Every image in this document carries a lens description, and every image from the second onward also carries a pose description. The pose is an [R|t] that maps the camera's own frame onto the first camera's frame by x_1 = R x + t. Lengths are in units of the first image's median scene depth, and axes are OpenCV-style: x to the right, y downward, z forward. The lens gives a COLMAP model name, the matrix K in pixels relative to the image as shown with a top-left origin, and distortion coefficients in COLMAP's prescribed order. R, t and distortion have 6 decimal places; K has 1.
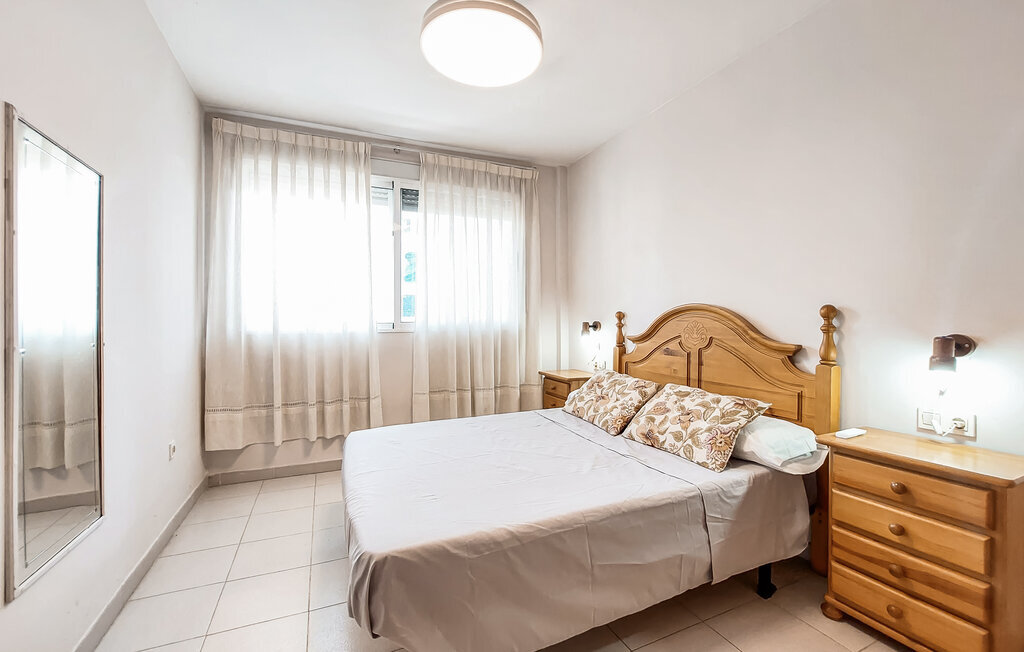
lens RADIAL K [[414.0, 0, 535.6], [0, 414.0, 329.9], [0, 0, 1]] dist [-0.013416, -0.000136]
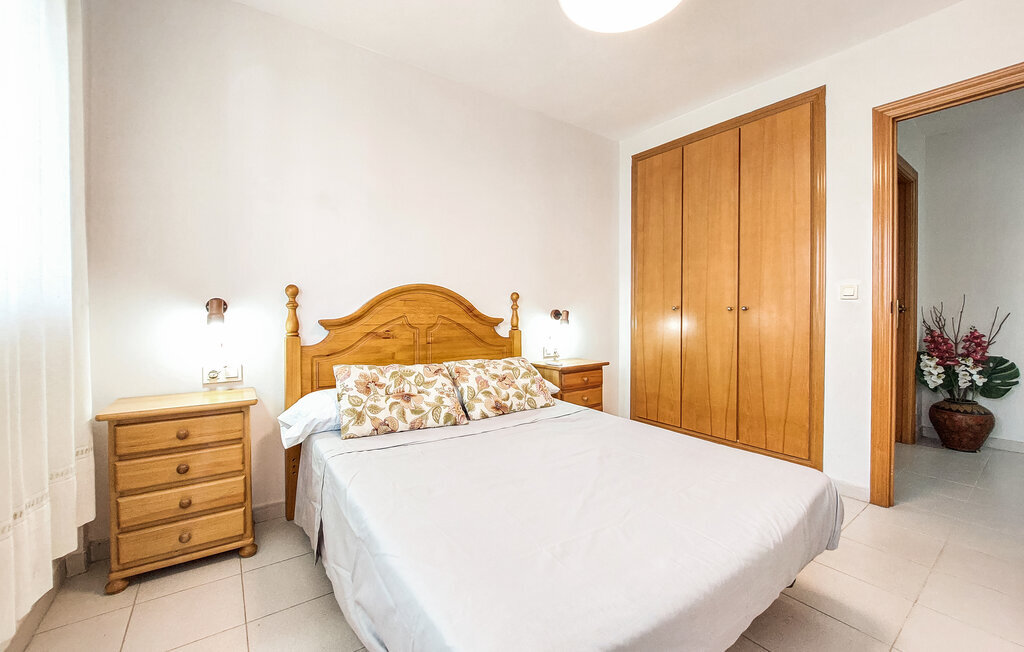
lens RADIAL K [[414.0, 0, 535.6], [0, 414.0, 329.9], [0, 0, 1]] dist [-0.013416, -0.000136]
pose [[-0.186843, -0.057962, 0.980678, -0.815905], [0.012004, 0.998049, 0.061275, -0.011284], [-0.982316, 0.023221, -0.185782, 1.121096]]
